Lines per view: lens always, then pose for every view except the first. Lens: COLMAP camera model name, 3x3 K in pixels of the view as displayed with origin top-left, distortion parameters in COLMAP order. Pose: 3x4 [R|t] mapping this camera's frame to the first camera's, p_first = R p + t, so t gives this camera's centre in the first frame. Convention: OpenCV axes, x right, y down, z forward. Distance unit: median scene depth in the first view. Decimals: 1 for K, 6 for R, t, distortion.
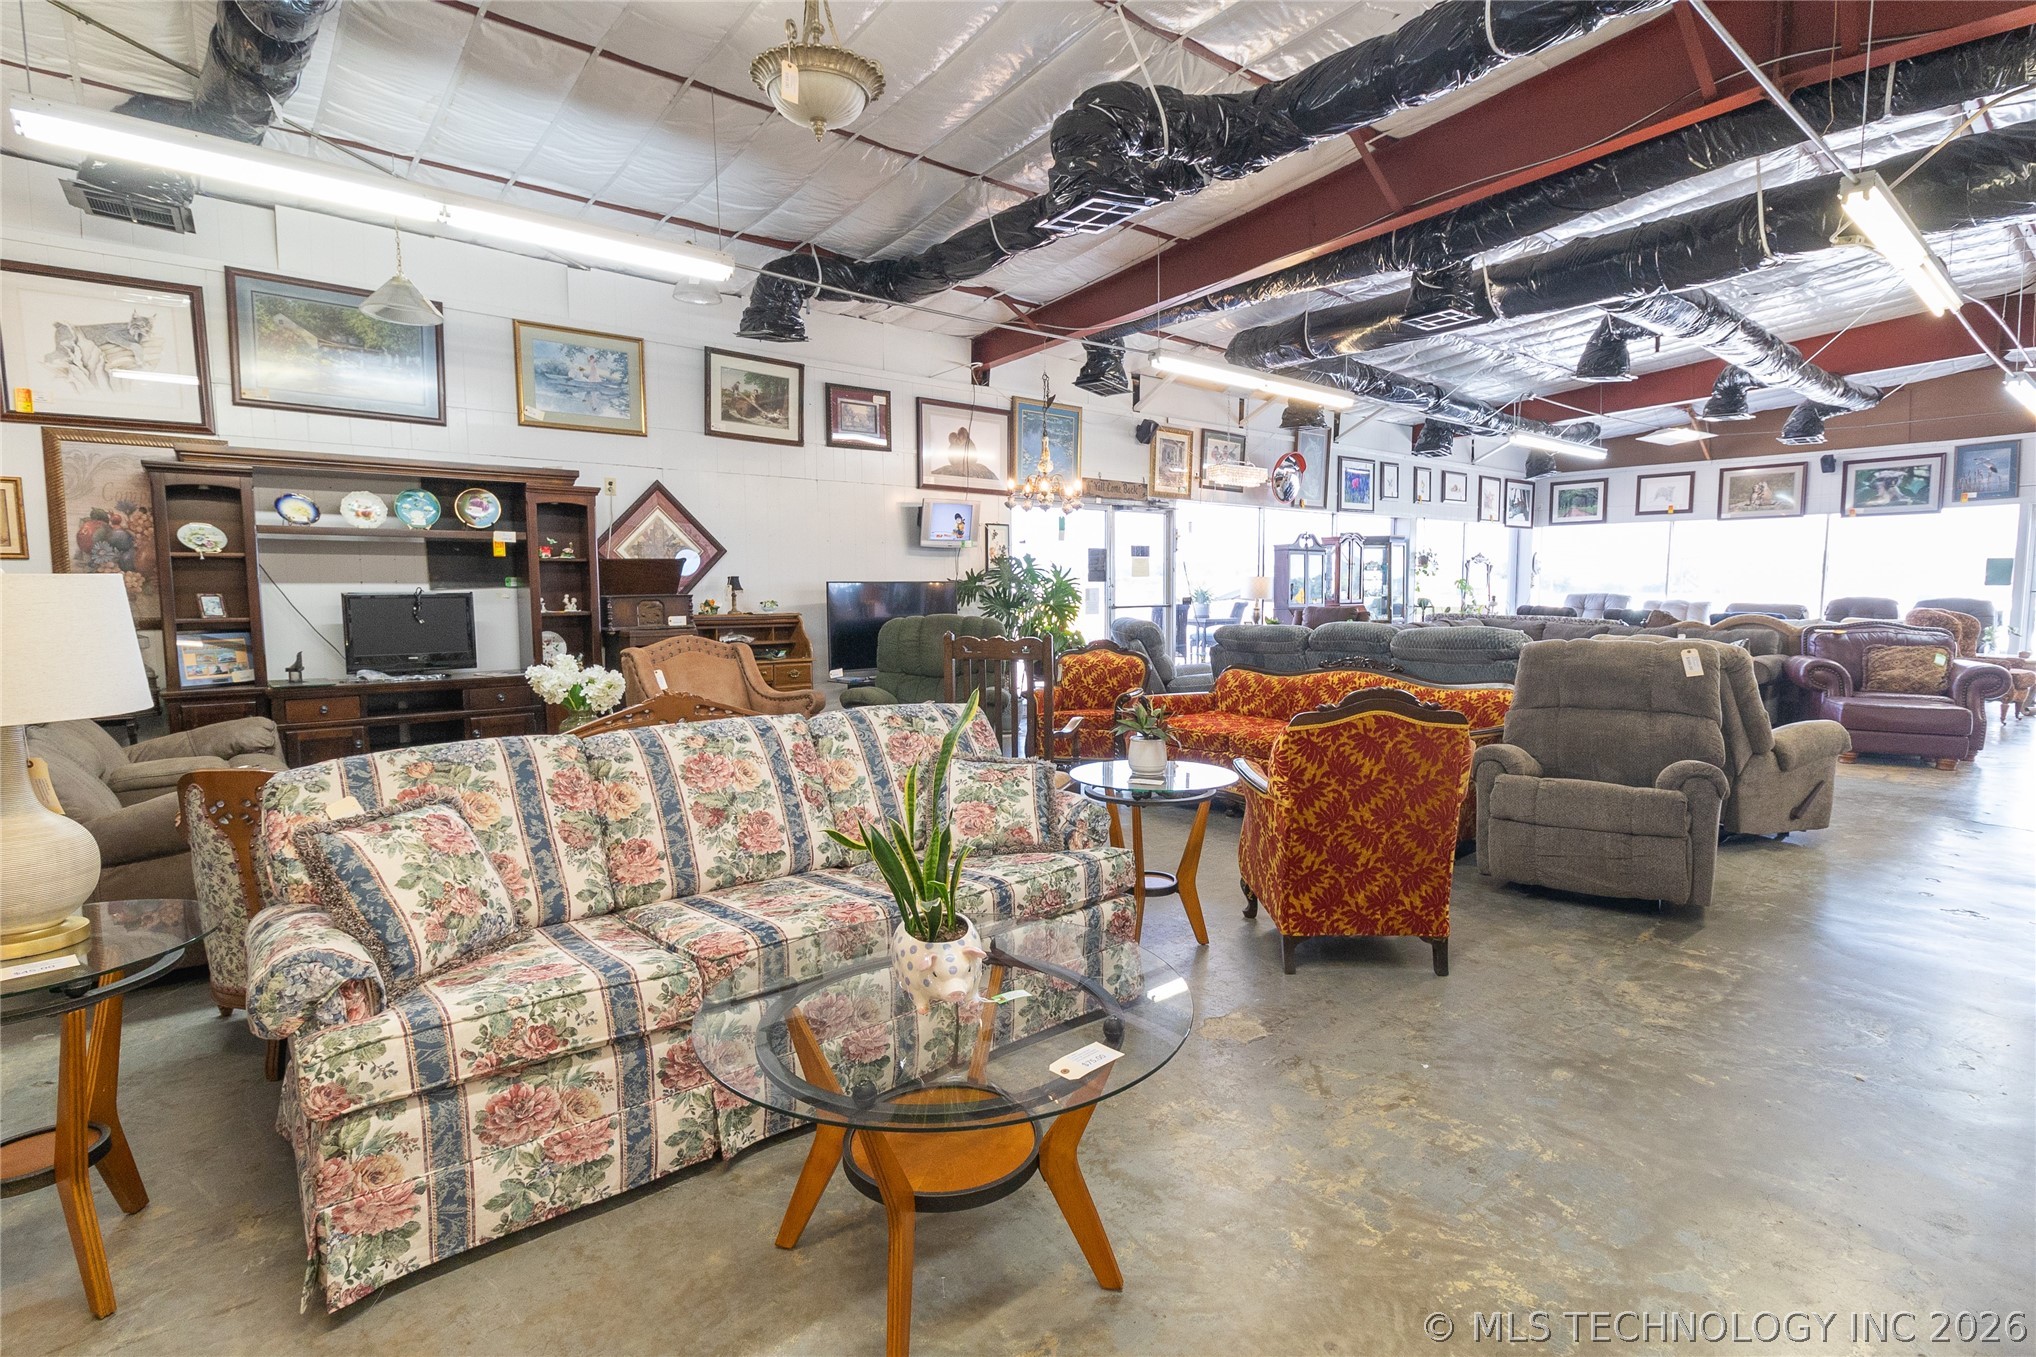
lens RADIAL K [[948.0, 0, 1015.2], [0, 948.0, 679.2], [0, 0, 1]] dist [0.000179, 0.001298]
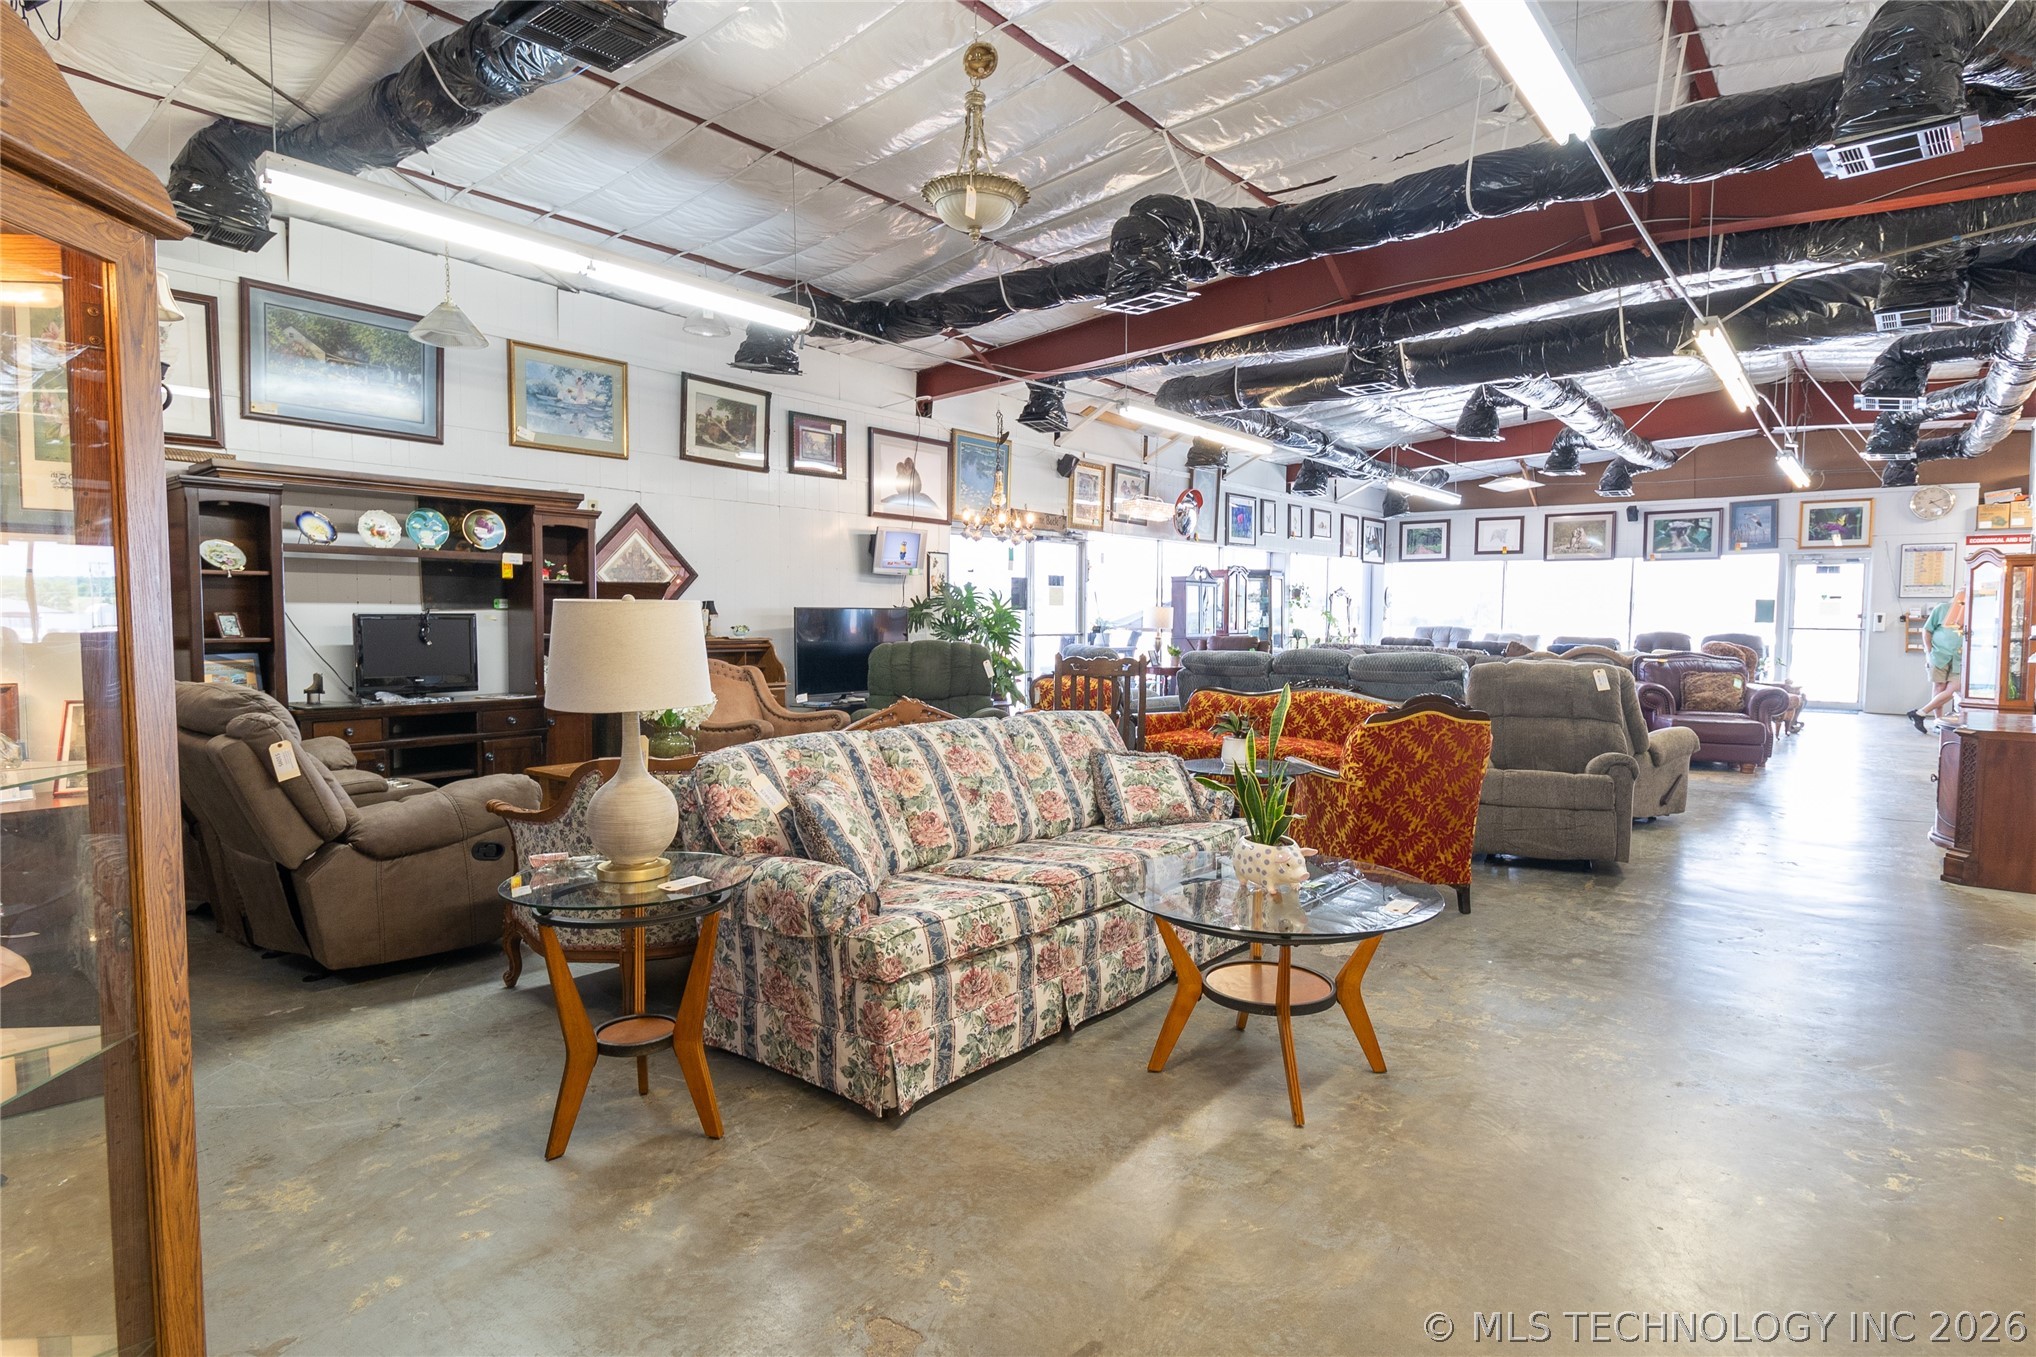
lens RADIAL K [[1025.0, 0, 1020.0], [0, 1025.0, 685.3], [0, 0, 1]] dist [-0.000218, -0.001176]
pose [[0.983052, -0.001273, 0.183324, -0.232043], [0.006405, 0.999604, -0.027408, 0.016844], [-0.183217, 0.028118, 0.982670, -0.162531]]
